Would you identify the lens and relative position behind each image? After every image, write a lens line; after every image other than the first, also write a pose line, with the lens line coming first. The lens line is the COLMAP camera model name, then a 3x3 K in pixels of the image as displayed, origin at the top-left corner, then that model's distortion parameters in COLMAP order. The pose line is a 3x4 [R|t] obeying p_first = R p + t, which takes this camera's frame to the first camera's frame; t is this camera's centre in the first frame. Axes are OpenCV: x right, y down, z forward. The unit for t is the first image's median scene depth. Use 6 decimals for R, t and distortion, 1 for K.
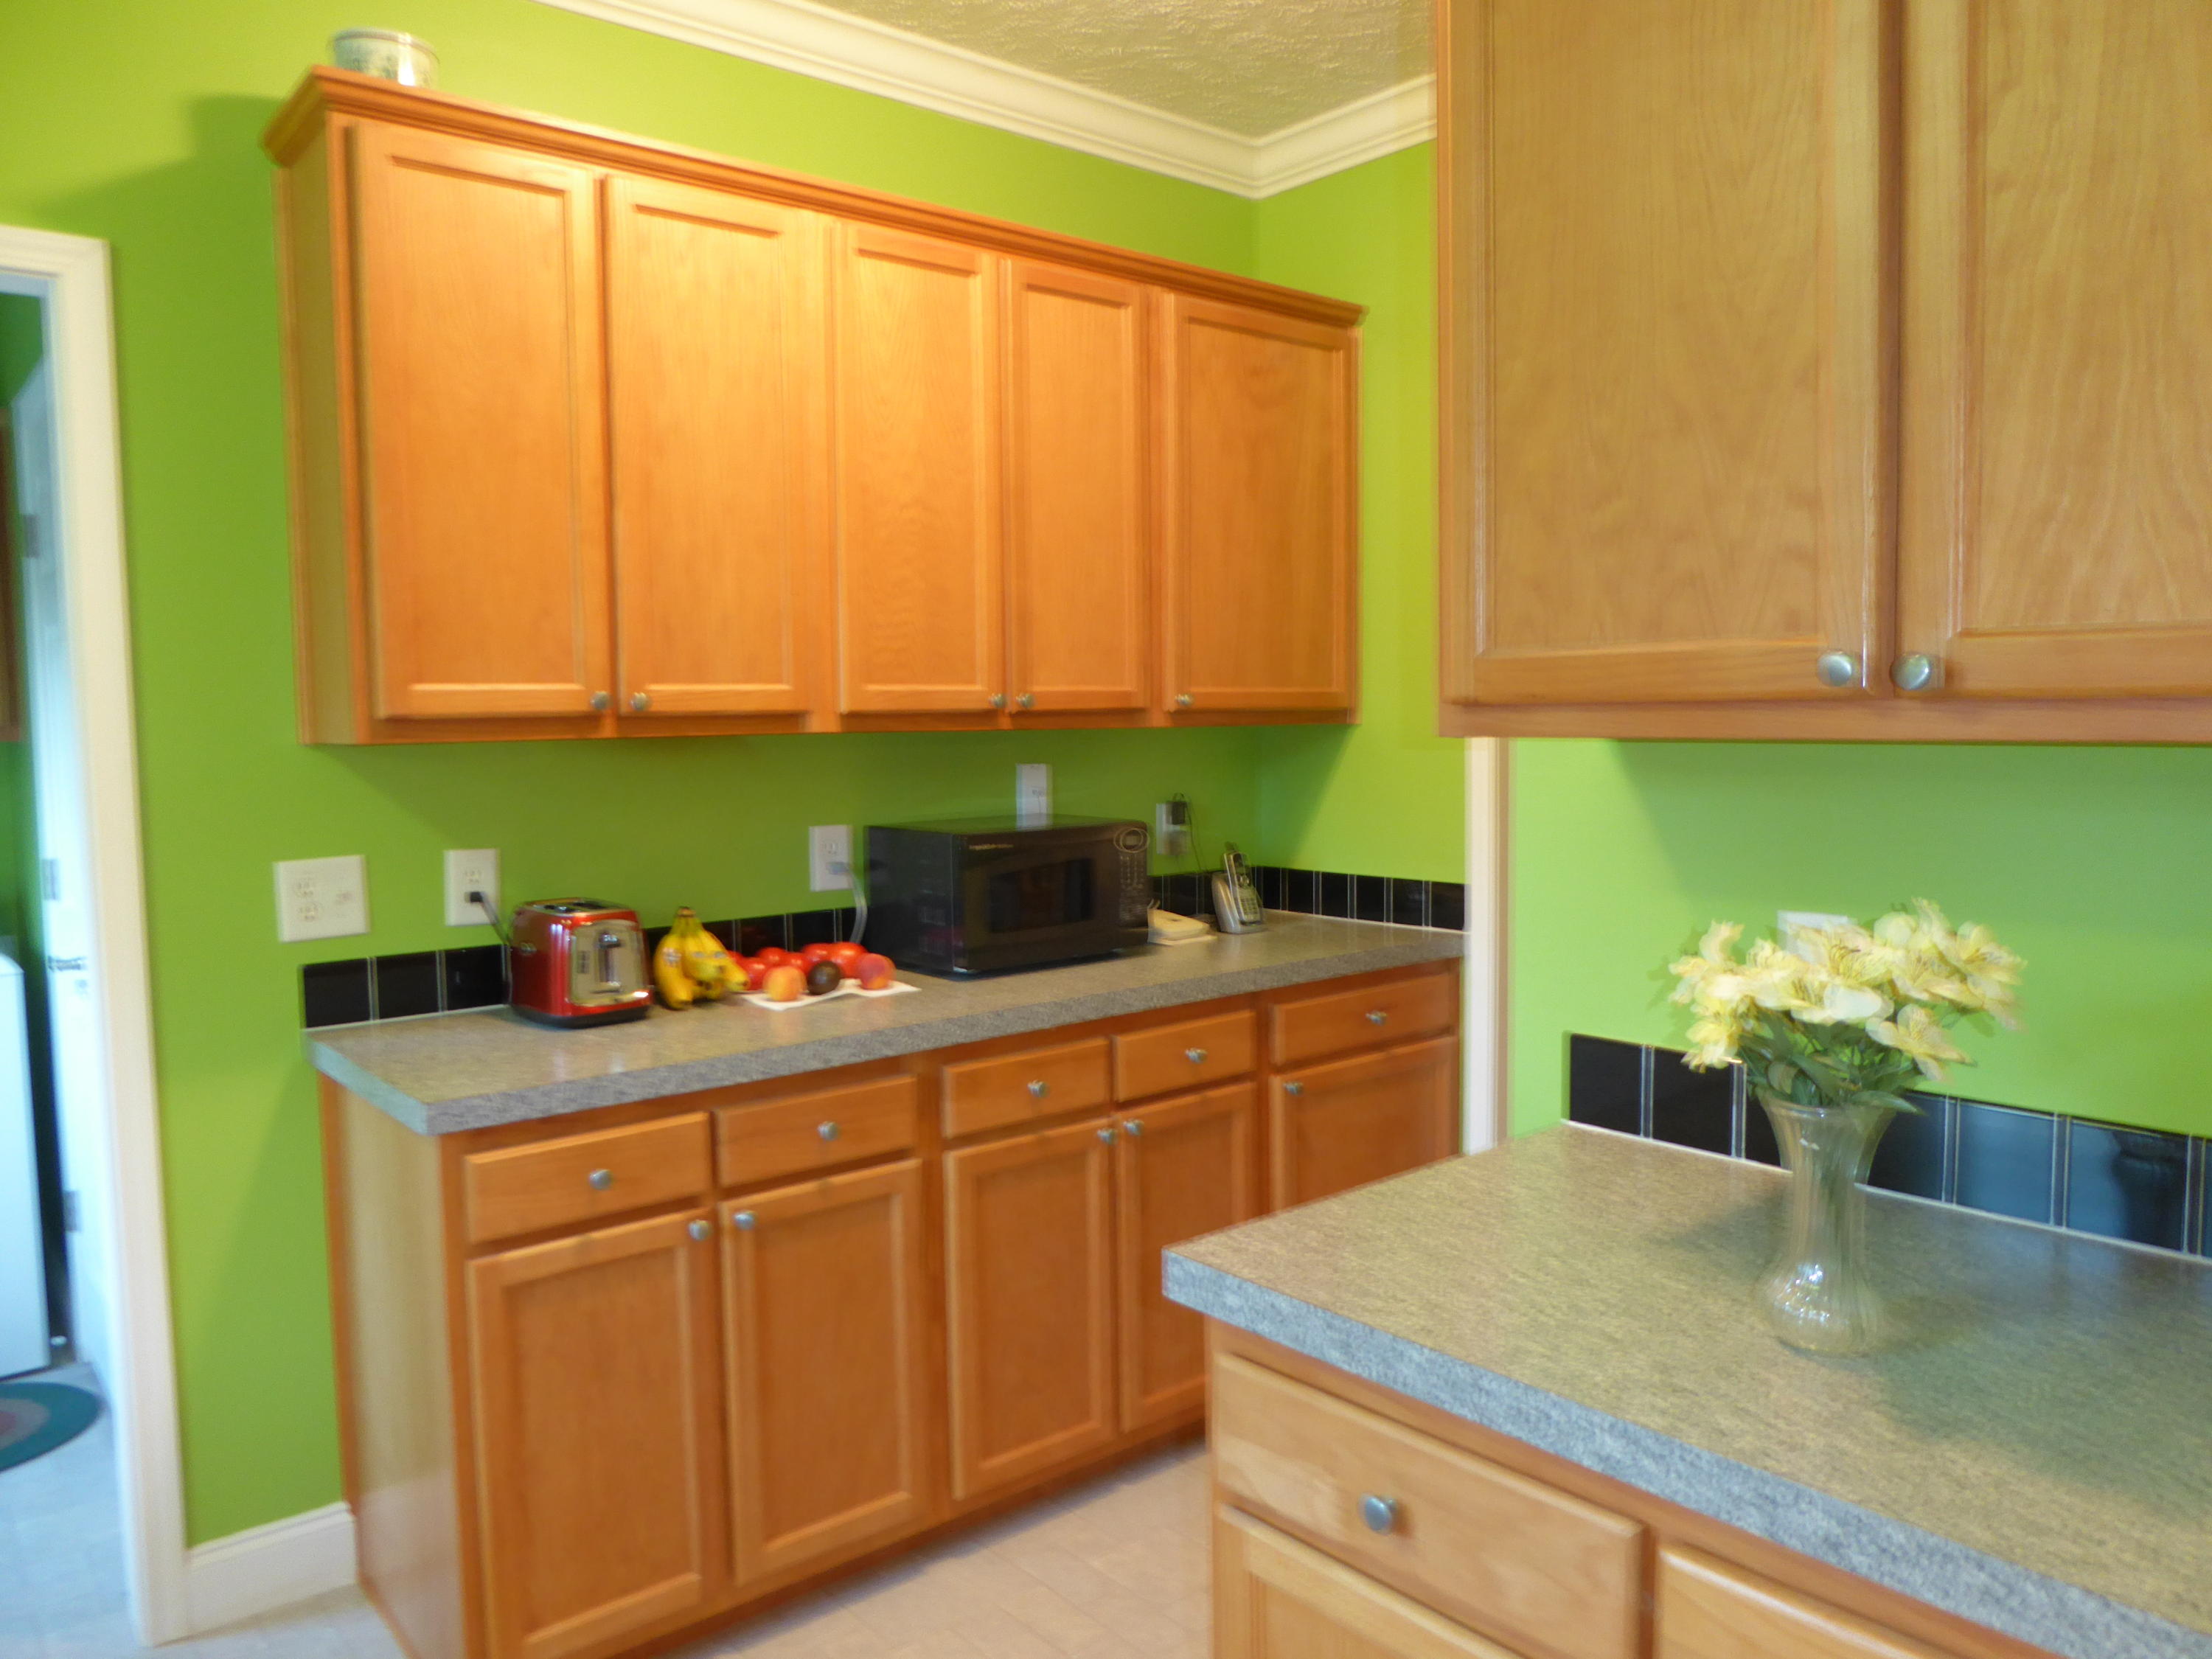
lens RADIAL K [[1574.3, 0, 1102.8], [0, 1574.3, 822.7], [0, 0, 1]] dist [-0.033062, 0.012205]
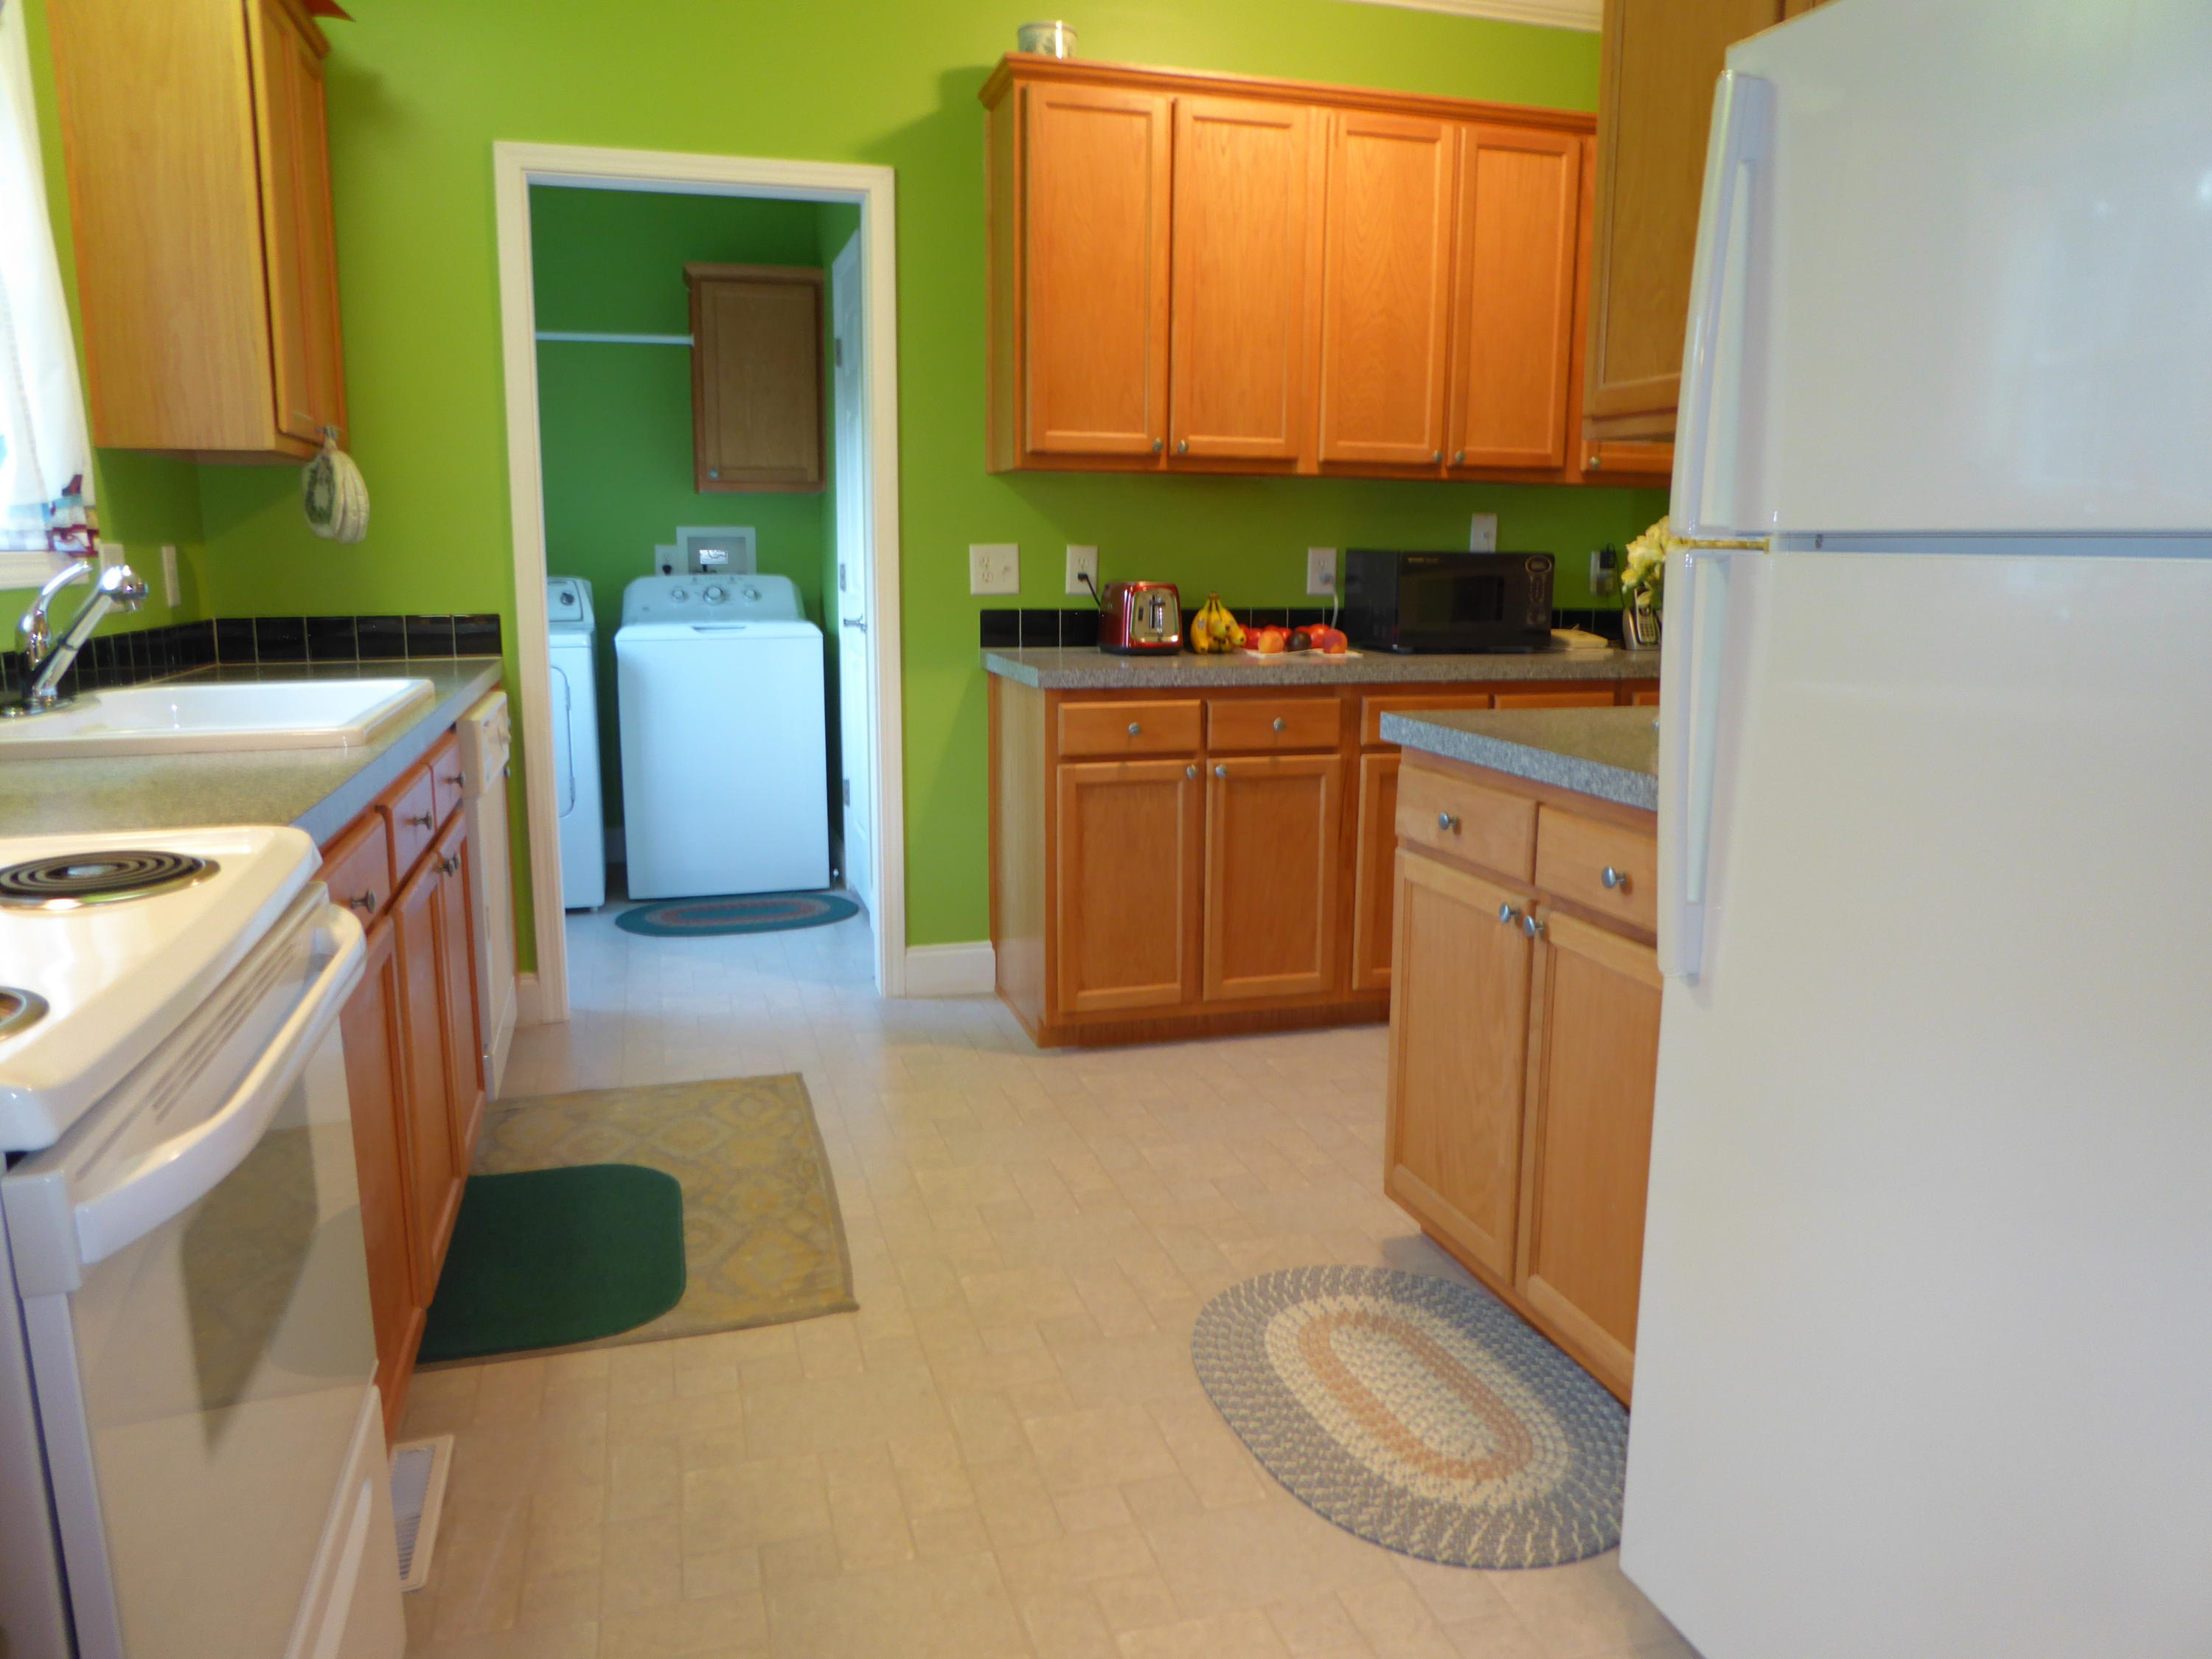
lens RADIAL K [[1537.5, 0, 1112.0], [0, 1537.5, 826.4], [0, 0, 1]] dist [-0.043538, 0.000872]
pose [[0.919194, 0.094159, -0.382384, 0.253894], [-0.049911, 0.991020, 0.124051, 0.109306], [0.390630, -0.094942, 0.915639, -0.449885]]
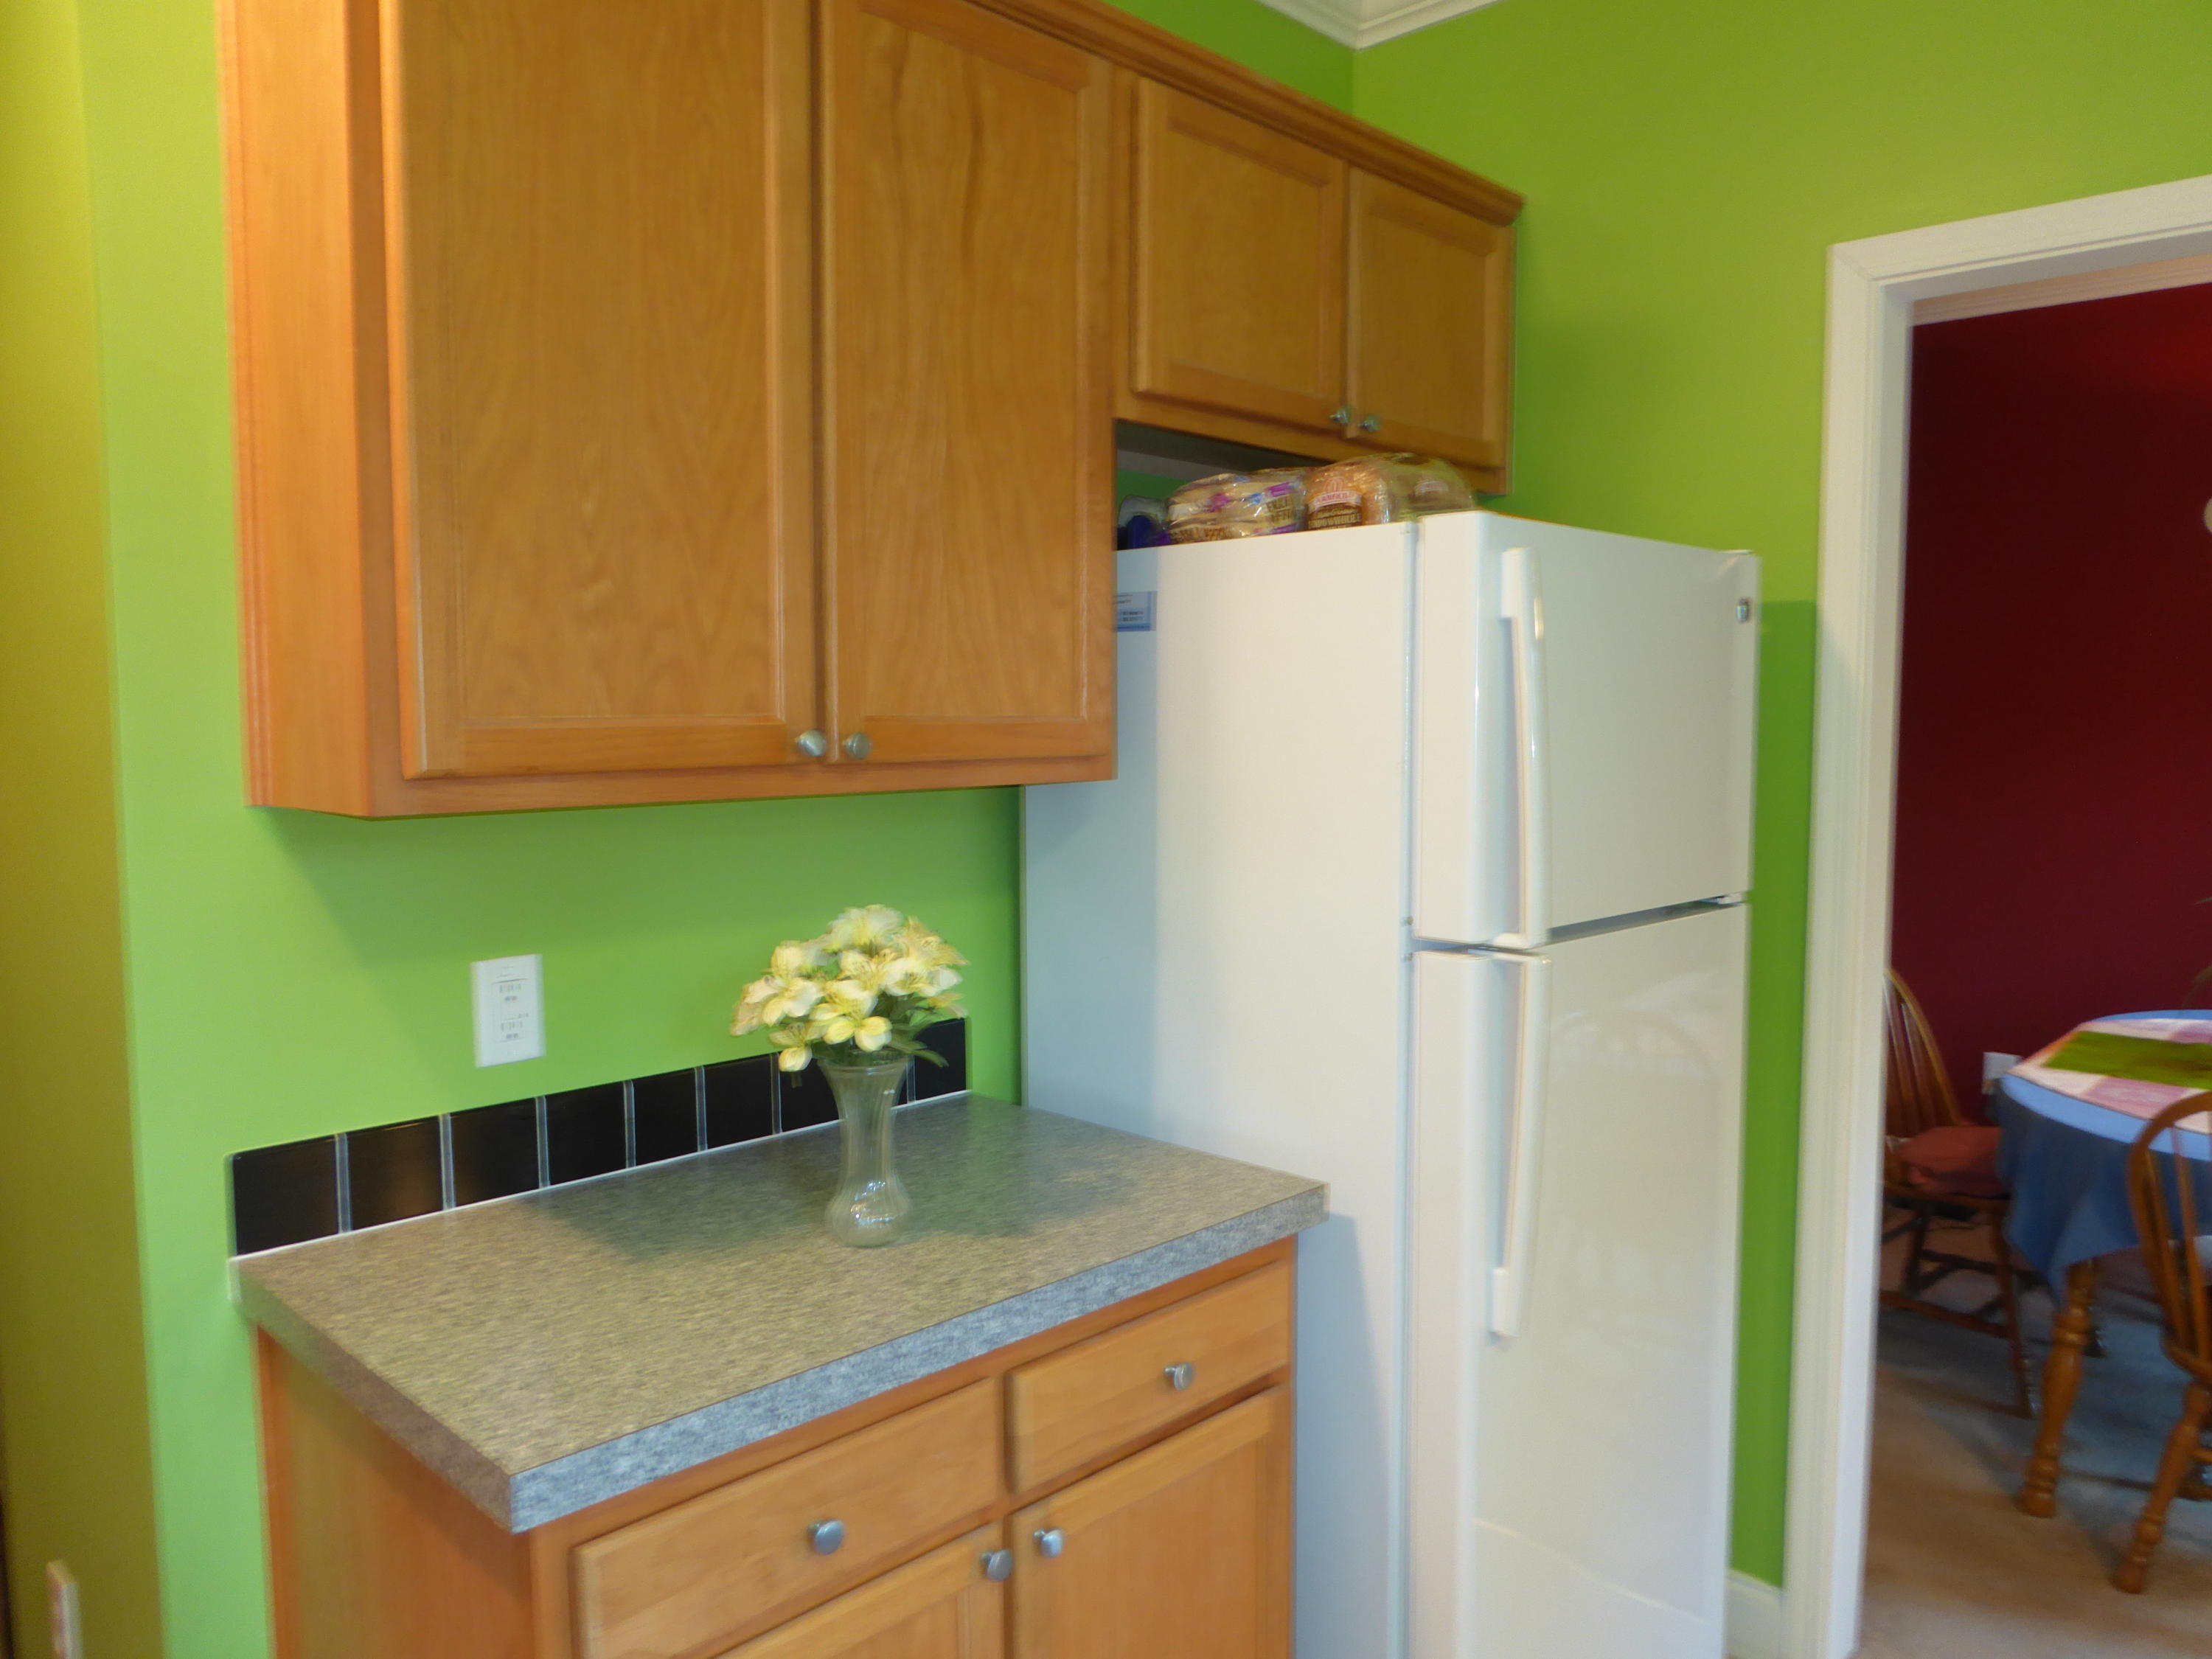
lens RADIAL K [[1589.7, 0, 1106.7], [0, 1589.7, 834.7], [0, 0, 1]] dist [-0.005005, 0.001345]
pose [[-0.097147, -0.067016, 0.993011, -0.425822], [0.071415, 0.994689, 0.074115, -0.049217], [-0.992704, 0.078116, -0.091846, 0.418156]]
